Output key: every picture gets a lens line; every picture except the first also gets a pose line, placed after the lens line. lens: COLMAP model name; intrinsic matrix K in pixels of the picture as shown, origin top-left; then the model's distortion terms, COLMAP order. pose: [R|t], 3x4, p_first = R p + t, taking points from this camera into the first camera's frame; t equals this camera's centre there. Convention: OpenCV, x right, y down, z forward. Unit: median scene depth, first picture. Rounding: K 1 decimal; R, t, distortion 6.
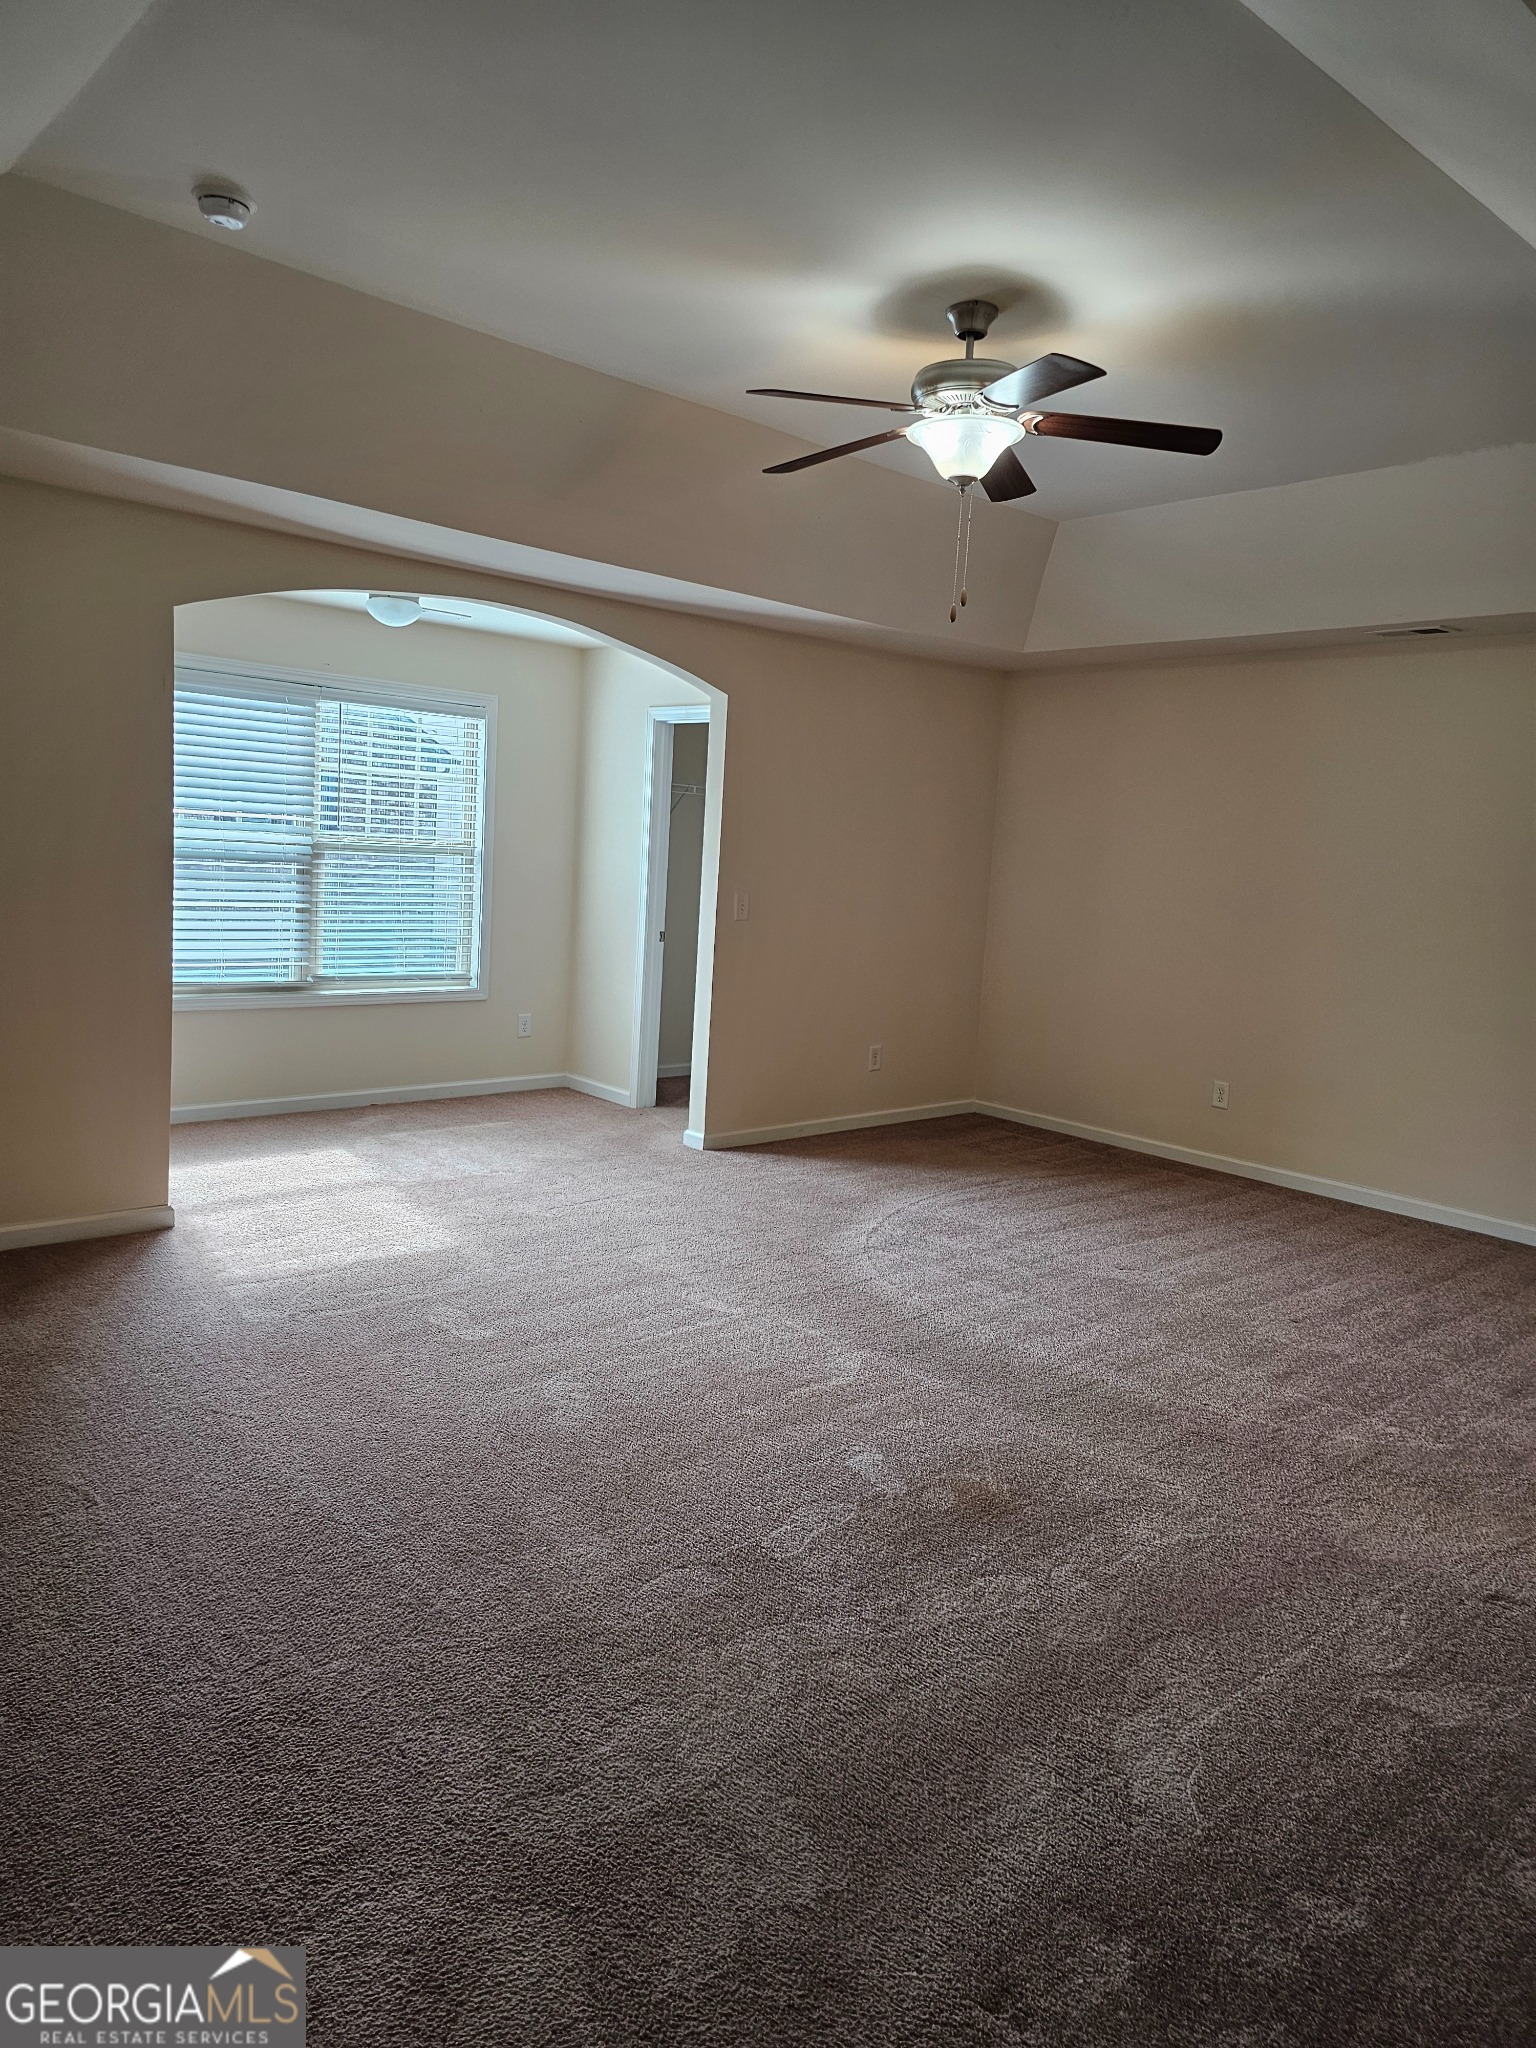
lens RADIAL K [[1367.9, 0, 786.3], [0, 1367.9, 1030.2], [0, 0, 1]] dist [0.038911, -0.020343]
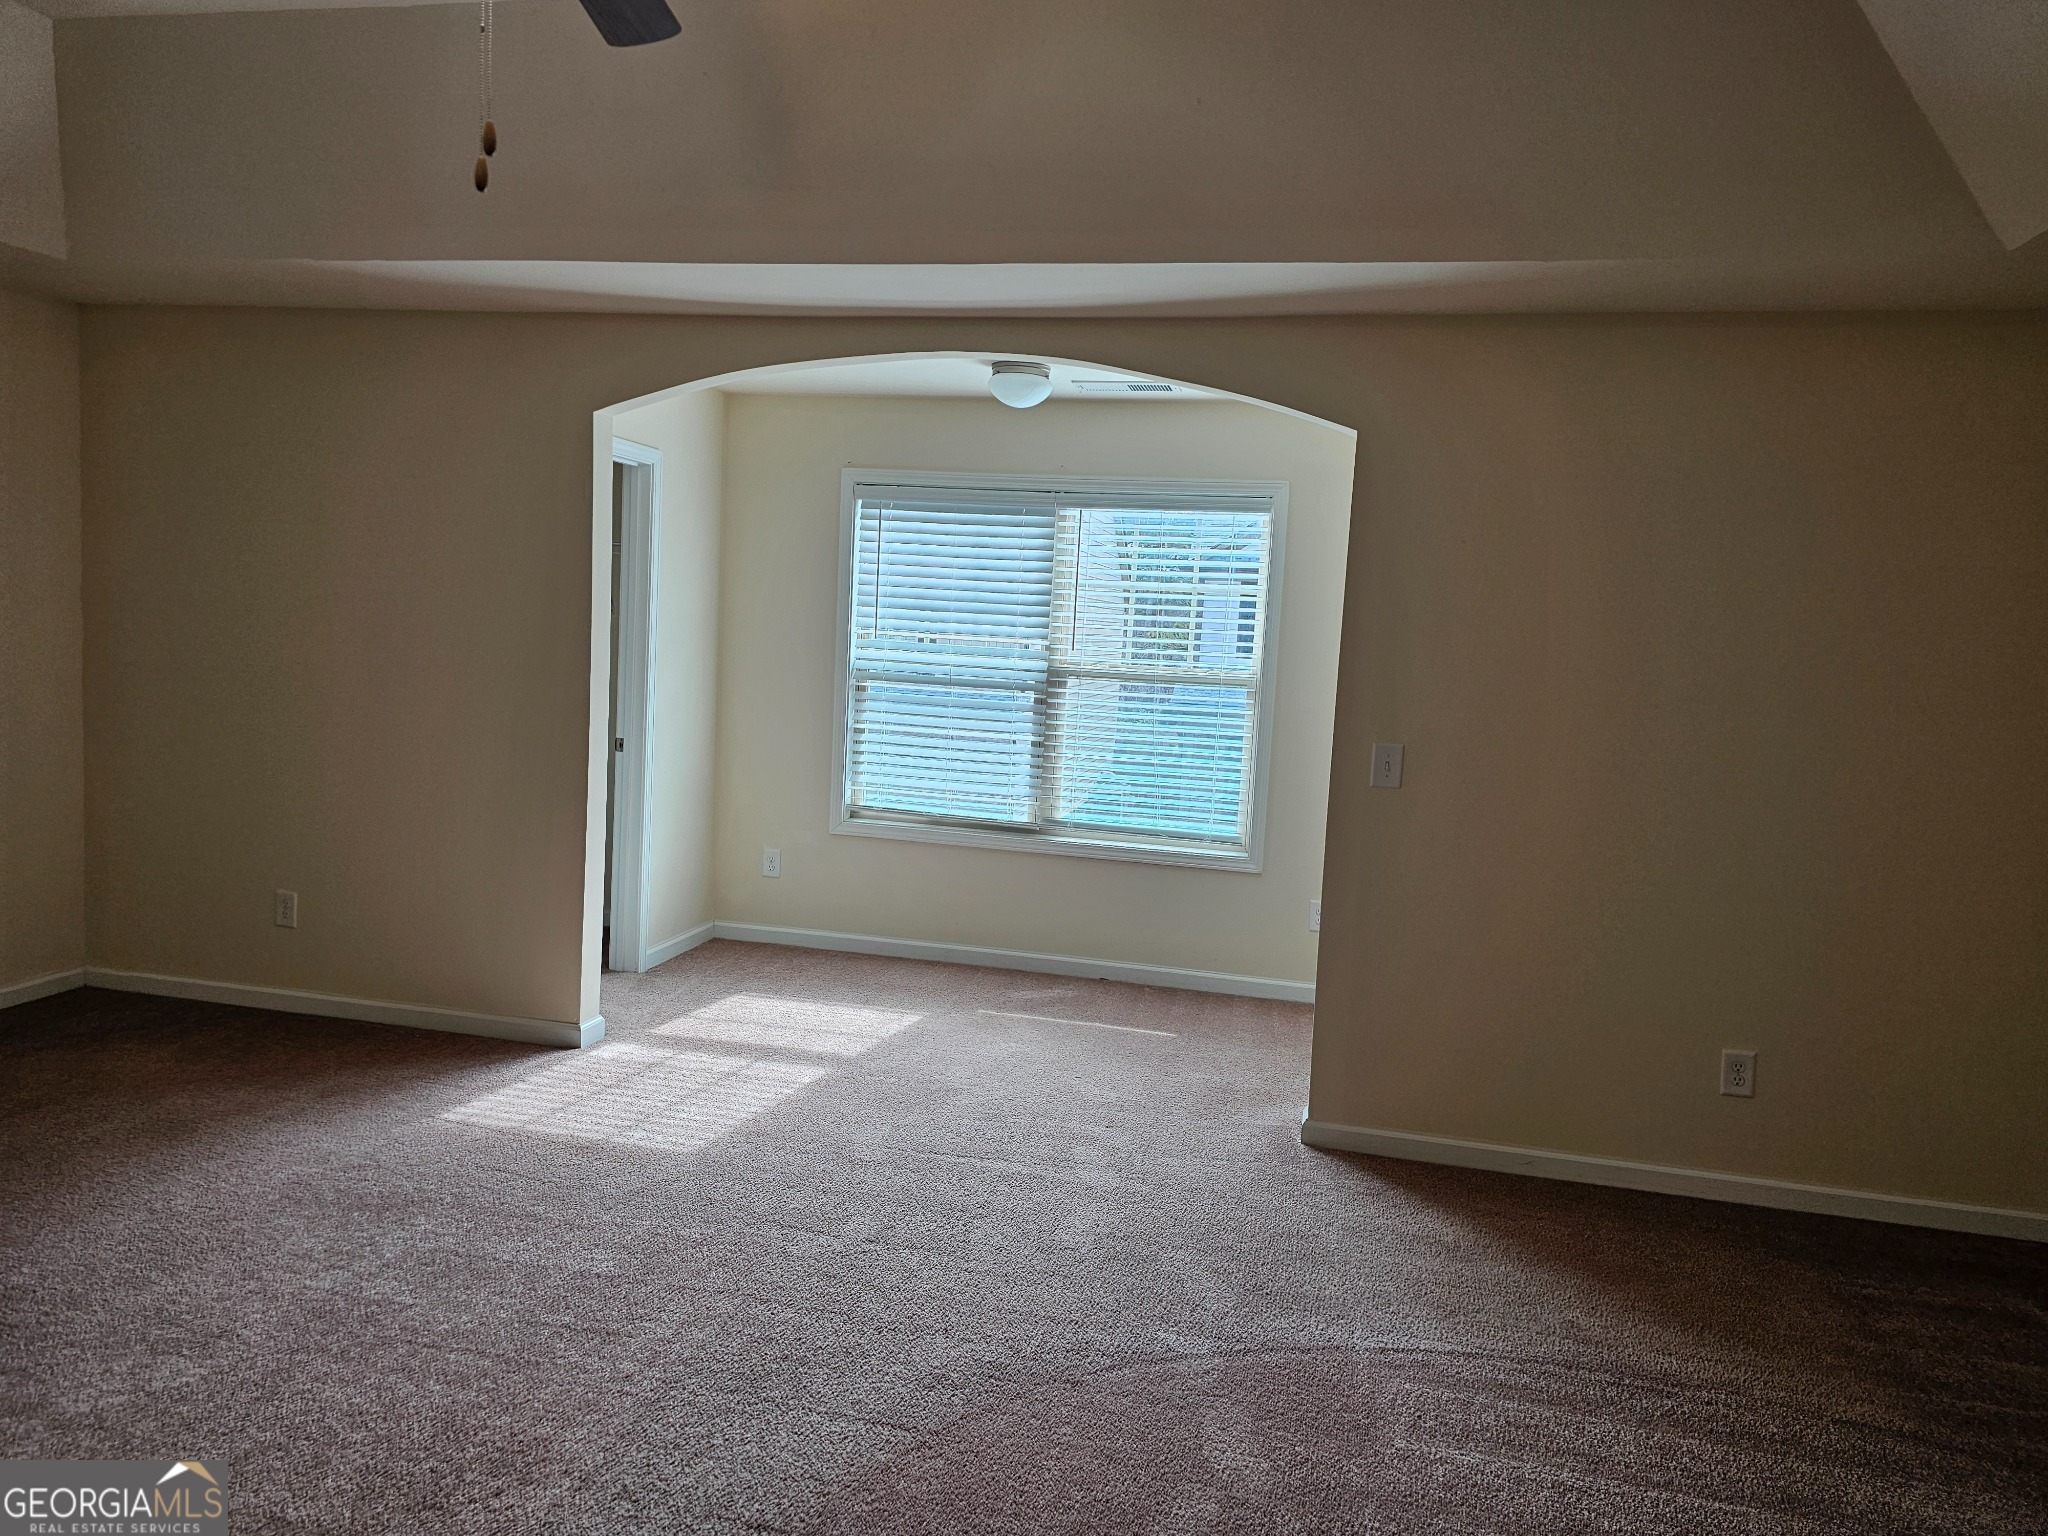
lens RADIAL K [[1367.9, 0, 1024.1], [0, 1367.9, 767.4], [0, 0, 1]] dist [0.038911, -0.020343]
pose [[0.566651, 0.060364, -0.821744, 0.419907], [-0.132680, 0.990983, -0.018696, -0.061889], [0.813206, 0.119623, 0.569550, 0.556974]]
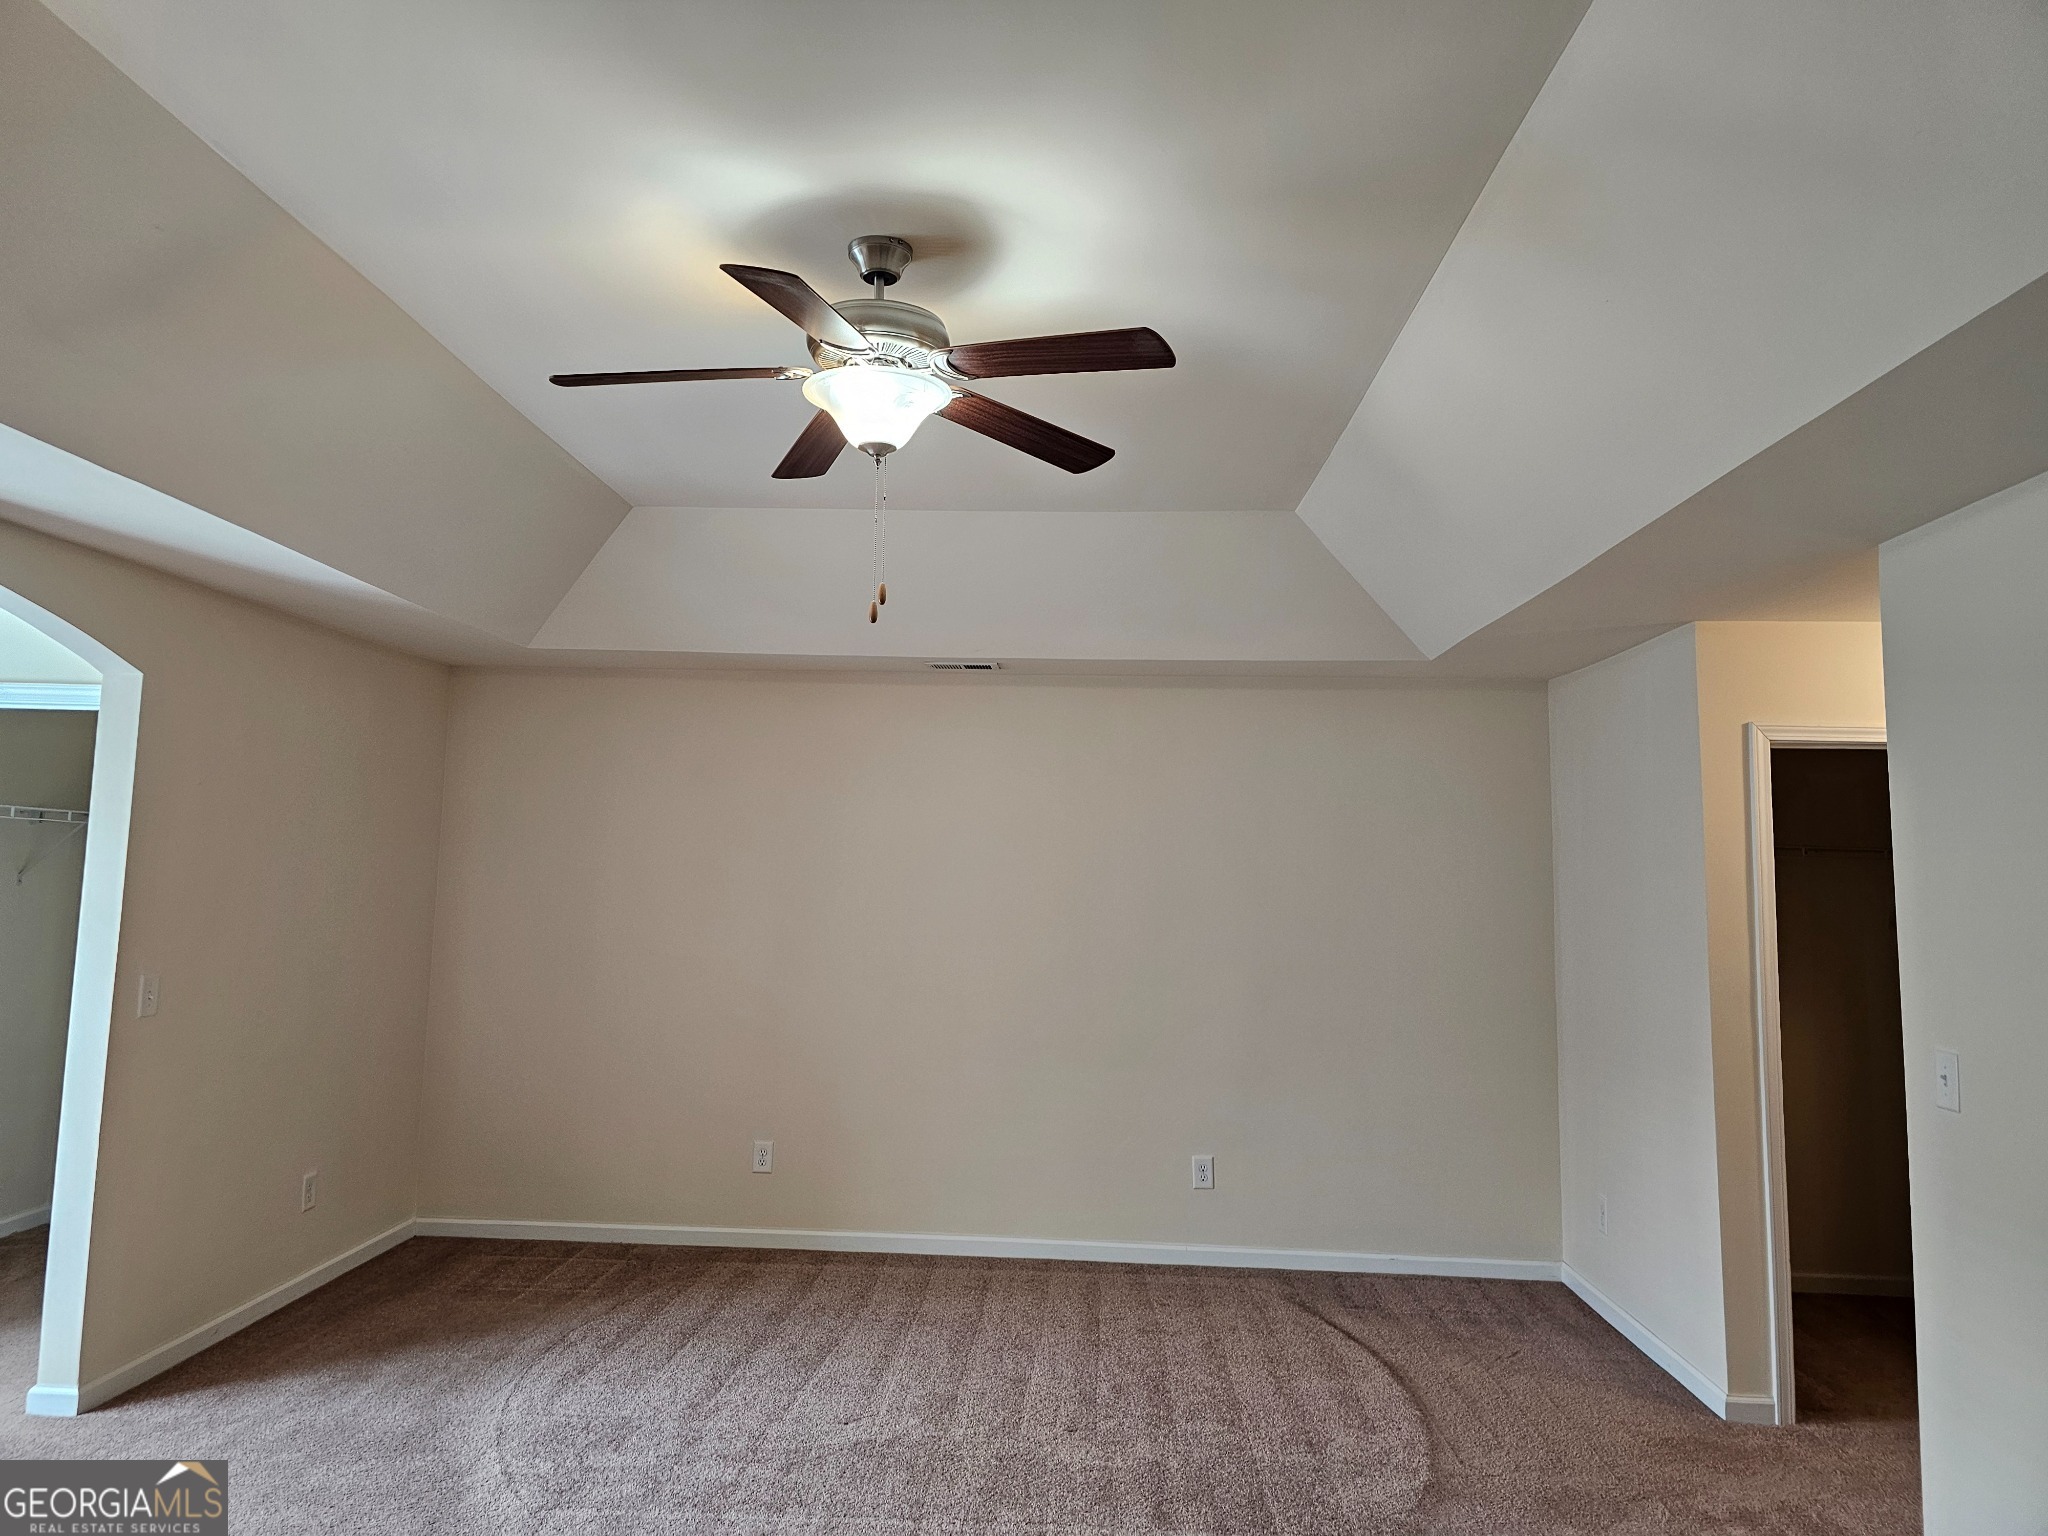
lens RADIAL K [[1367.9, 0, 1020.8], [0, 1367.9, 769.1], [0, 0, 1]] dist [0.038911, -0.020343]
pose [[0.711305, 0.021509, 0.702554, -0.217134], [0.109243, 0.984003, -0.140729, -0.064020], [-0.694342, 0.176851, 0.697577, 0.268612]]
